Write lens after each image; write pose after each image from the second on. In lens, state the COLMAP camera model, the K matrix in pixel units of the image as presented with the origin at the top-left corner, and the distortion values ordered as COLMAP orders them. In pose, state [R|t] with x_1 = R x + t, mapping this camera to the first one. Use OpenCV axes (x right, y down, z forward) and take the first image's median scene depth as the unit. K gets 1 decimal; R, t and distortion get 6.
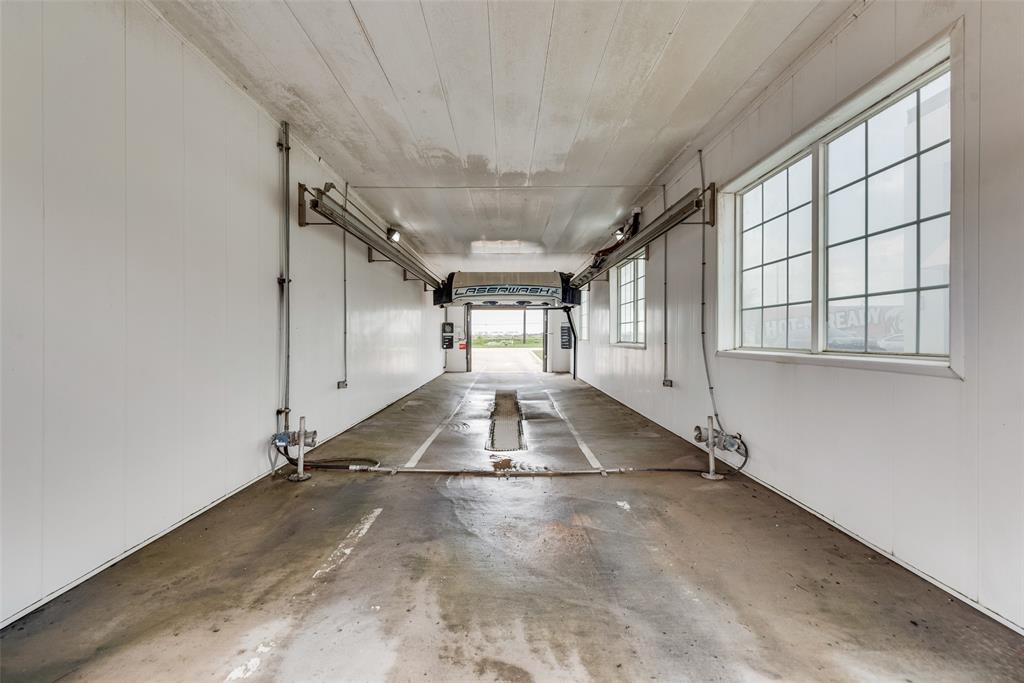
lens RADIAL K [[463.6, 0, 510.9], [0, 463.6, 338.7], [0, 0, 1]] dist [0.002343, 0.000790]
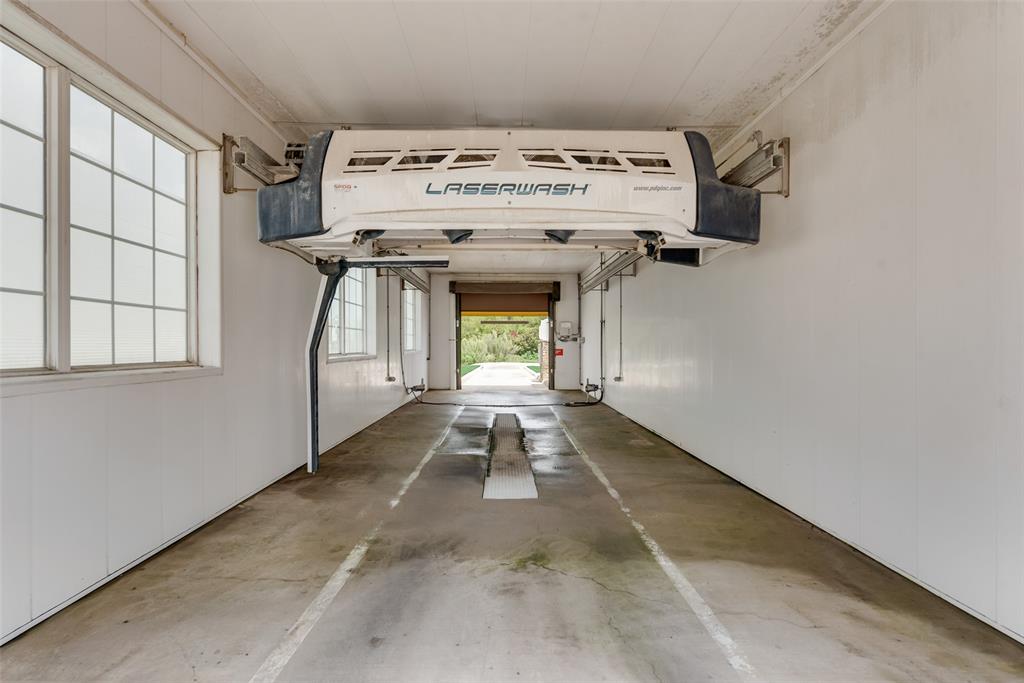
lens RADIAL K [[463.6, 0, 511.4], [0, 463.6, 345.2], [0, 0, 1]] dist [0.002343, 0.000790]
pose [[-0.999898, -0.009438, -0.010686, -0.008476], [-0.009396, 0.999948, -0.003989, -0.013499], [0.010723, -0.003888, -0.999935, 2.028011]]
